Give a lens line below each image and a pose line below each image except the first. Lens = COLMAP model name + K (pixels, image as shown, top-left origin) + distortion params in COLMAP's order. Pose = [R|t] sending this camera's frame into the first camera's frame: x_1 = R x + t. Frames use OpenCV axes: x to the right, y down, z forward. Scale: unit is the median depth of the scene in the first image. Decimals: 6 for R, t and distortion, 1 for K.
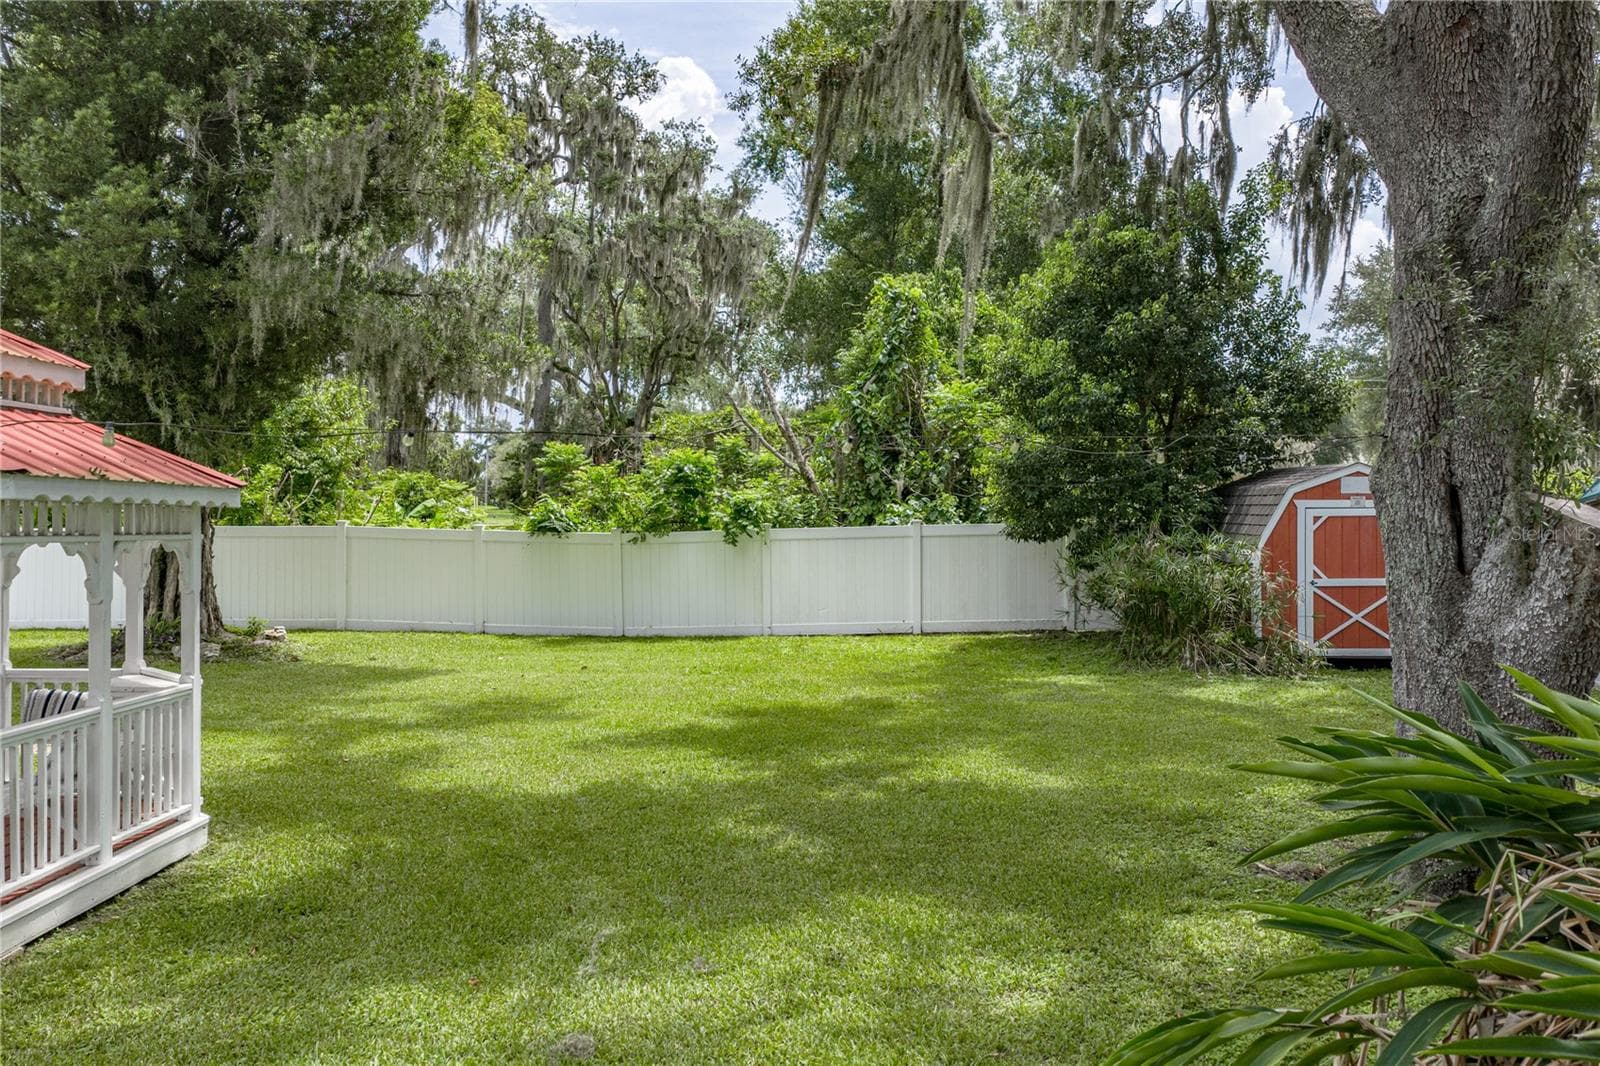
lens RADIAL K [[1361.3, 0, 797.0], [0, 1361.3, 532.4], [0, 0, 1]] dist [0.022192, 0.005013]
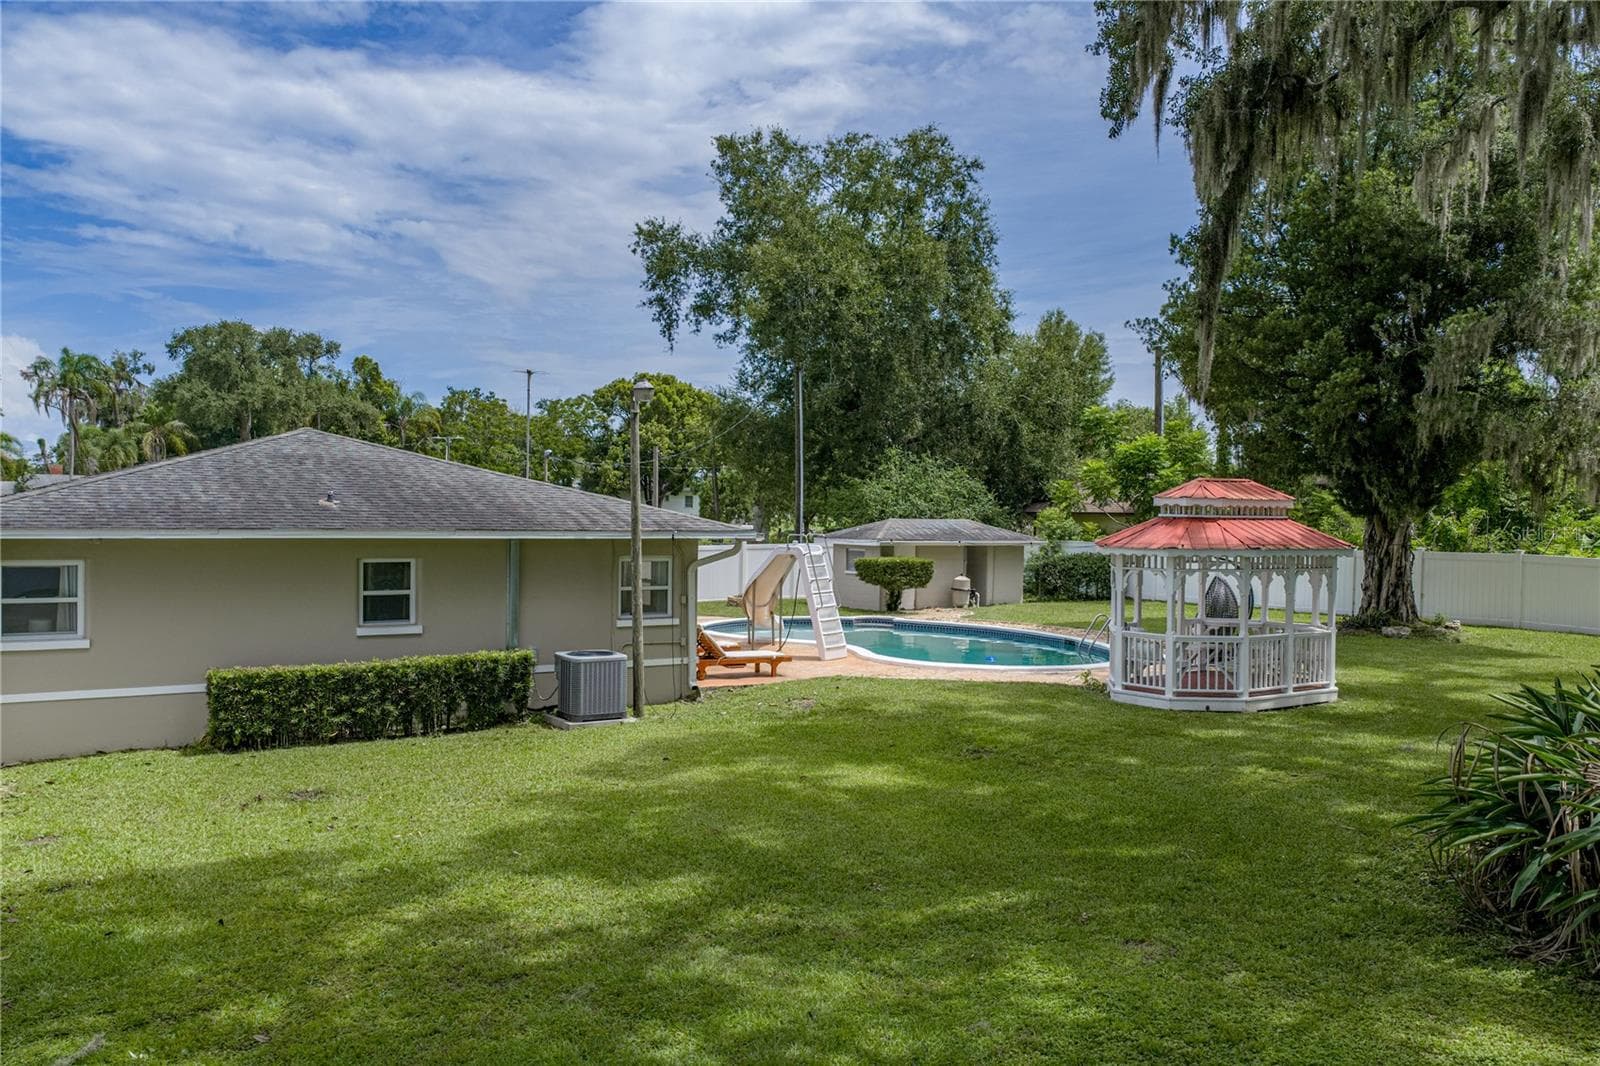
lens RADIAL K [[1361.3, 0, 802.9], [0, 1361.3, 541.7], [0, 0, 1]] dist [0.022192, 0.005013]
pose [[0.613160, 0.020003, -0.789706, 0.418671], [-0.018997, 0.999764, 0.010573, -0.023919], [0.789730, 0.008519, 0.613395, -0.569884]]
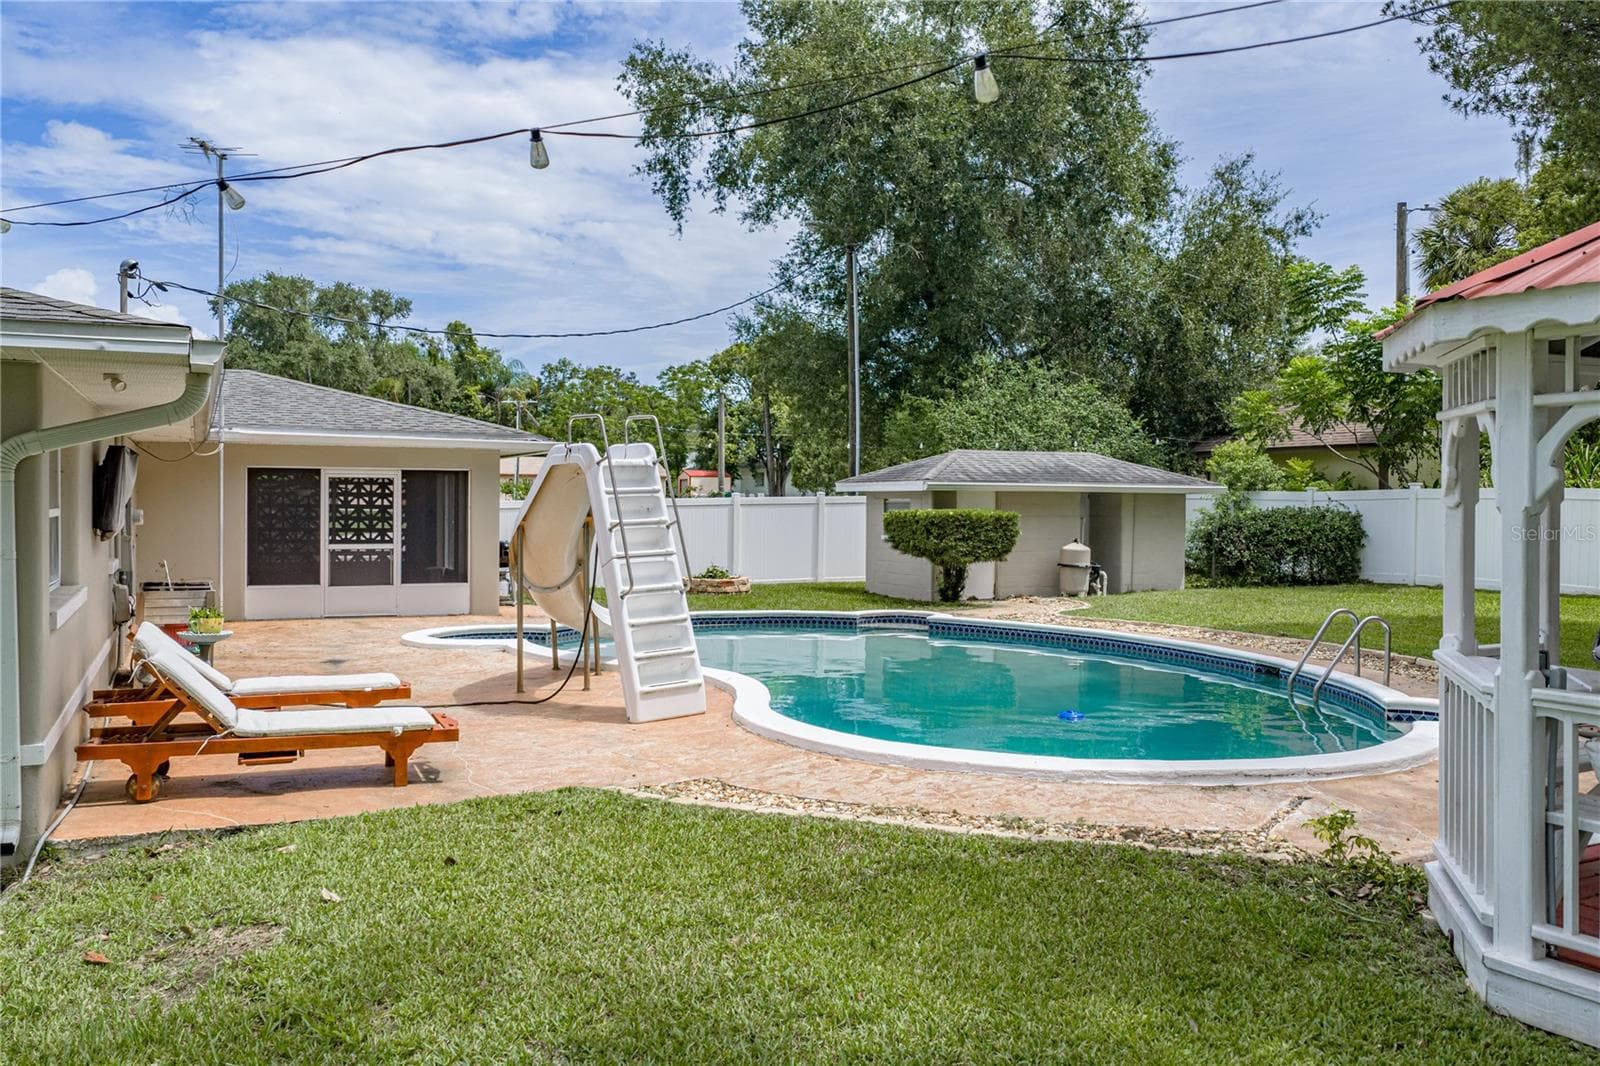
lens RADIAL K [[1361.3, 0, 794.5], [0, 1361.3, 519.5], [0, 0, 1]] dist [0.022192, 0.005013]
pose [[0.499996, 0.008907, -0.865982, -0.156241], [-0.013418, 0.999907, 0.002537, 0.027110], [0.865924, 0.010352, 0.500069, 0.086213]]
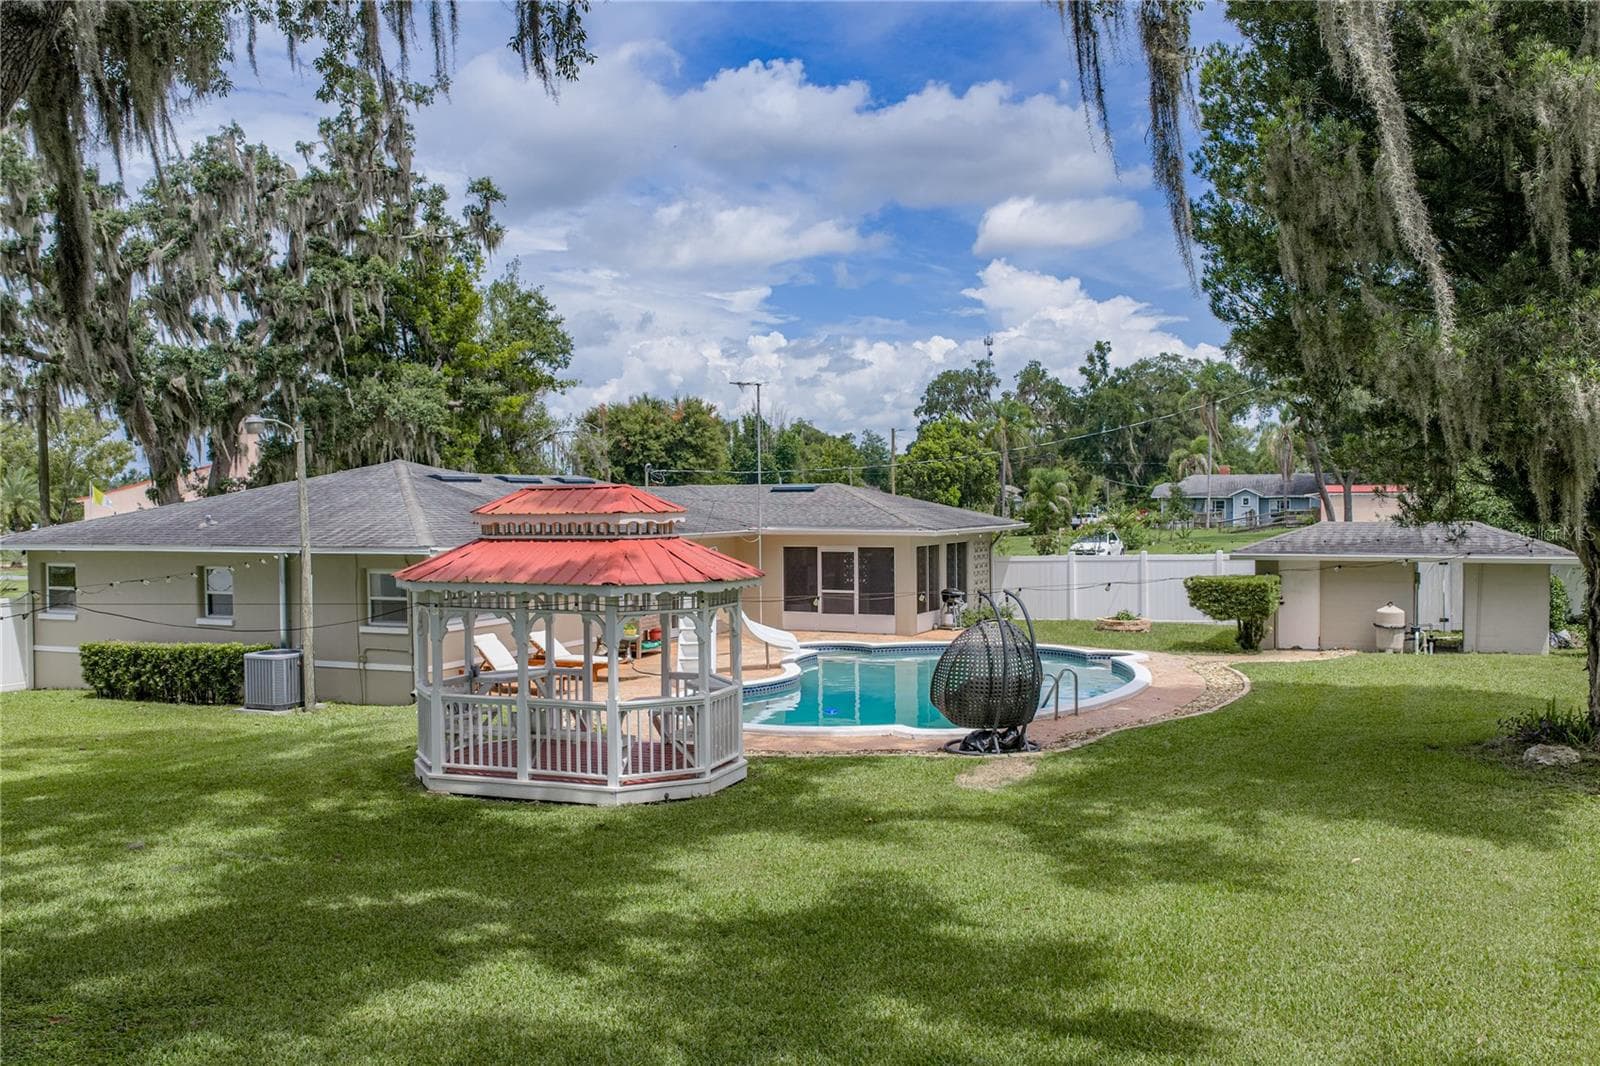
lens RADIAL K [[1361.3, 0, 782.6], [0, 1361.3, 531.0], [0, 0, 1]] dist [0.022192, 0.005013]
pose [[-0.343536, 0.019180, -0.938944, 0.487422], [-0.004669, 0.999744, 0.022130, -0.063083], [0.939128, 0.011986, -0.343358, 0.851007]]
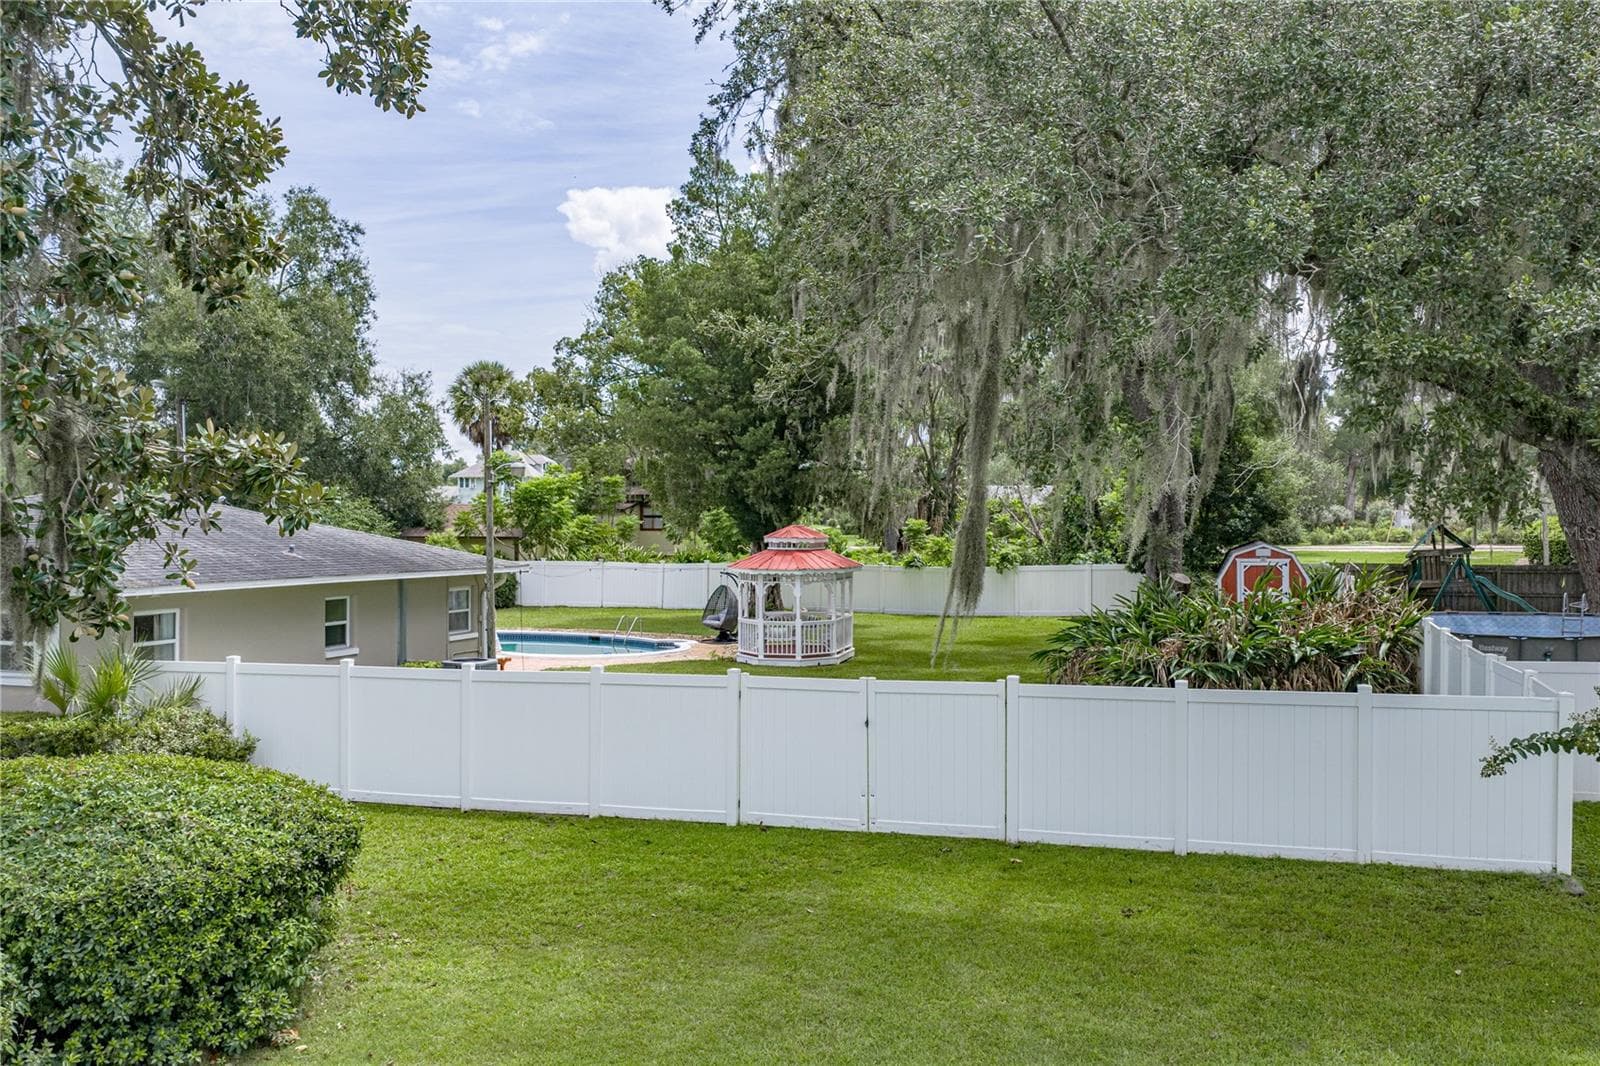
lens RADIAL K [[1361.3, 0, 840.0], [0, 1361.3, 552.0], [0, 0, 1]] dist [0.022192, 0.005013]
pose [[0.982544, 0.004096, -0.185985, 0.128273], [-0.002770, 0.999969, 0.007389, -0.049832], [0.186010, -0.006745, 0.982525, -1.426317]]
